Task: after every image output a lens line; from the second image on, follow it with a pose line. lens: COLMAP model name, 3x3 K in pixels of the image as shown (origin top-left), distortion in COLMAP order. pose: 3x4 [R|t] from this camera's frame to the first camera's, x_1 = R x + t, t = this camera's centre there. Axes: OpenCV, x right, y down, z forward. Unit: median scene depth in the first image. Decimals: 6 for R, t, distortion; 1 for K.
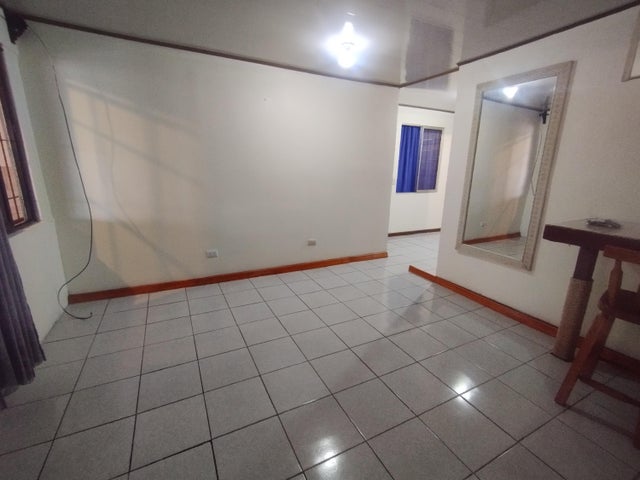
lens RADIAL K [[296.0, 0, 319.9], [0, 296.0, 241.4], [0, 0, 1]] dist [-0.004084, 0.000341]
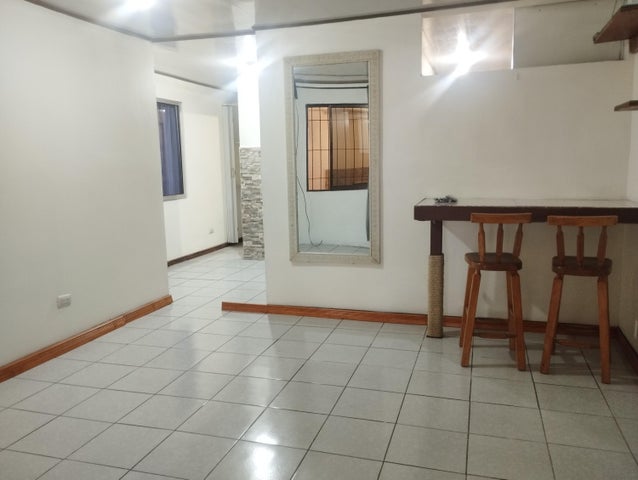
lens RADIAL K [[530.5, 0, 317.8], [0, 530.5, 238.3], [0, 0, 1]] dist [0.057232, -0.058588]
pose [[0.691597, -0.136843, 0.709202, -0.443181], [0.212725, 0.976929, -0.018942, 0.009668], [-0.690248, 0.163965, 0.704751, -0.030569]]
